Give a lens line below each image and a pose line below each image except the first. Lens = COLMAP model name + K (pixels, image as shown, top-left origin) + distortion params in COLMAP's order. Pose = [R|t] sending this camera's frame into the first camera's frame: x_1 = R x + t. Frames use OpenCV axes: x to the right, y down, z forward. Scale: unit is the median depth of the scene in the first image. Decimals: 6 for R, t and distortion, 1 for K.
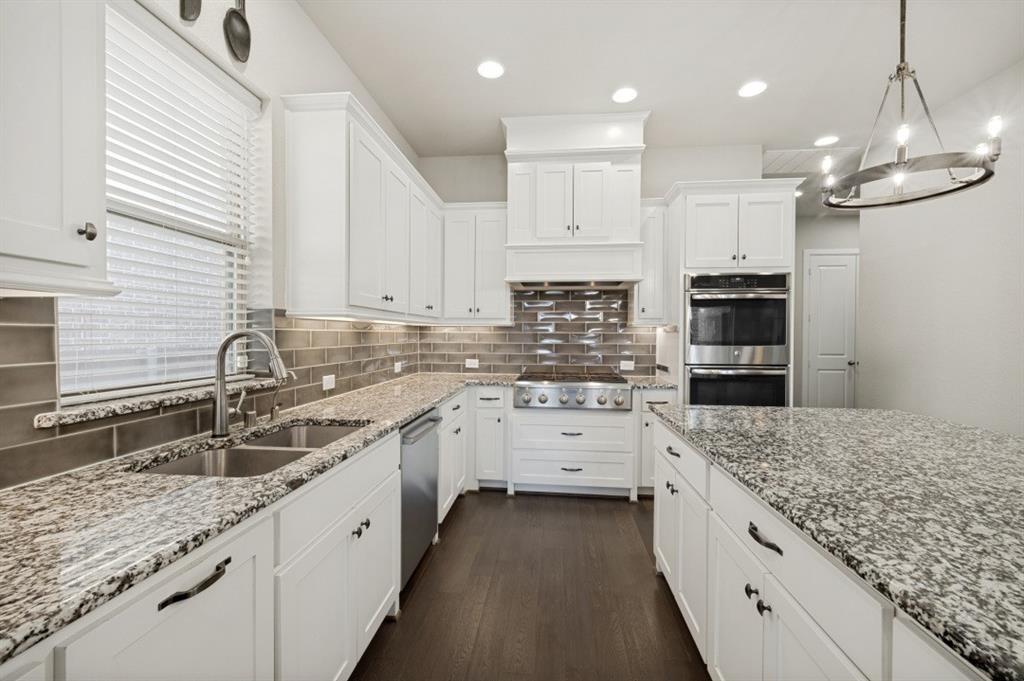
lens RADIAL K [[416.2, 0, 513.0], [0, 416.2, 343.5], [0, 0, 1]] dist [-0.000827, 0.000065]
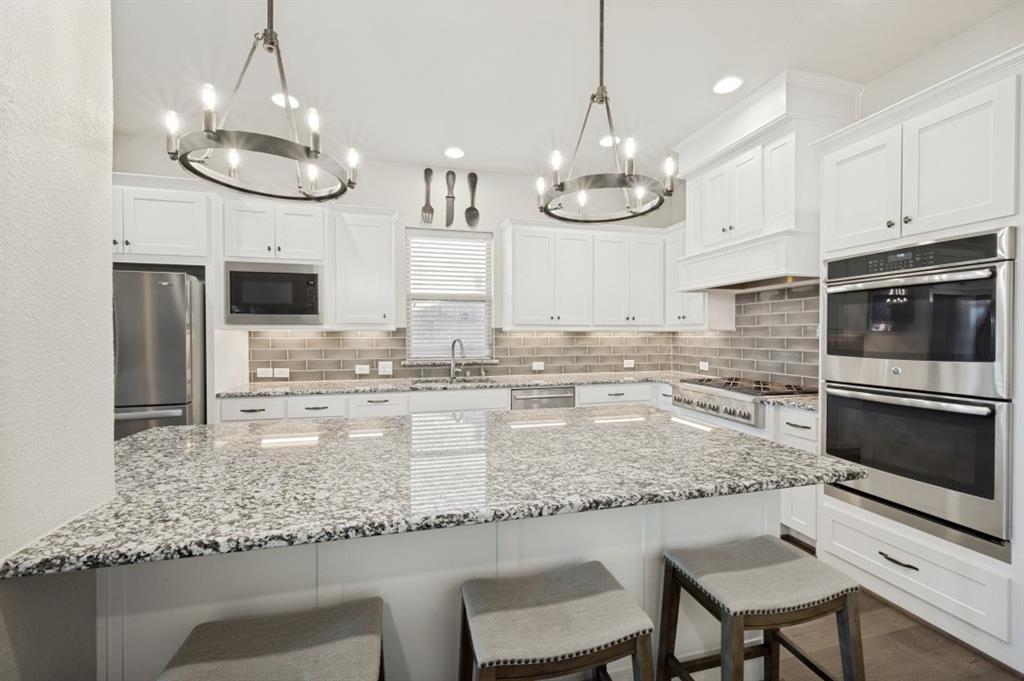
lens RADIAL K [[416.2, 0, 512.5], [0, 416.2, 337.1], [0, 0, 1]] dist [-0.000827, 0.000065]
pose [[0.340406, 0.000977, -0.940278, 0.940269], [-0.014549, 0.999885, -0.004228, -0.018277], [0.940166, 0.015119, 0.340381, 0.224094]]
